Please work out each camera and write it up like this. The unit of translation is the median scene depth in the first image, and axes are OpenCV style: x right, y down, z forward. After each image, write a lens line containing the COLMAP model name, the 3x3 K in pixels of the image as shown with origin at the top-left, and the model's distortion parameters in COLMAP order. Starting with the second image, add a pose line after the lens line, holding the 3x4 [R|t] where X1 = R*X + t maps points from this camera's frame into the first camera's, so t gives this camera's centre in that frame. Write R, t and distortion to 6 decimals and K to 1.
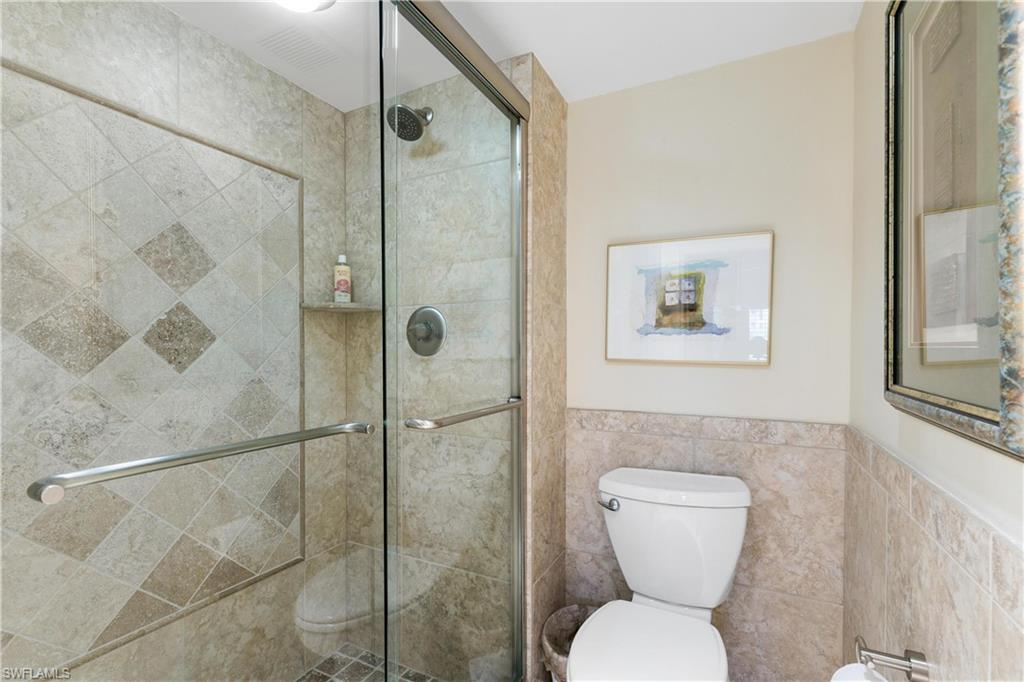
lens RADIAL K [[465.7, 0, 510.1], [0, 465.7, 346.1], [0, 0, 1]] dist [0.003729, 0.000283]
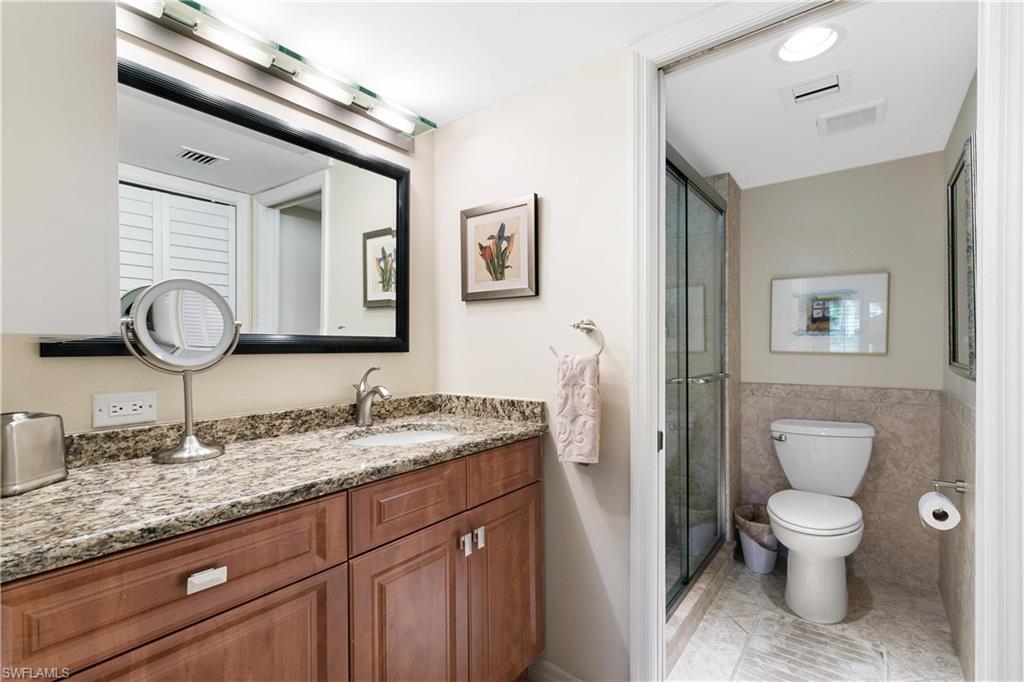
lens RADIAL K [[455.6, 0, 512.0], [0, 455.6, 341.0], [0, 0, 1]] dist [0.000911, 0.000423]
pose [[0.982209, -0.008019, -0.187618, -0.419793], [0.008007, 0.999968, -0.000822, -0.014397], [0.187619, -0.000694, 0.982242, -0.787898]]
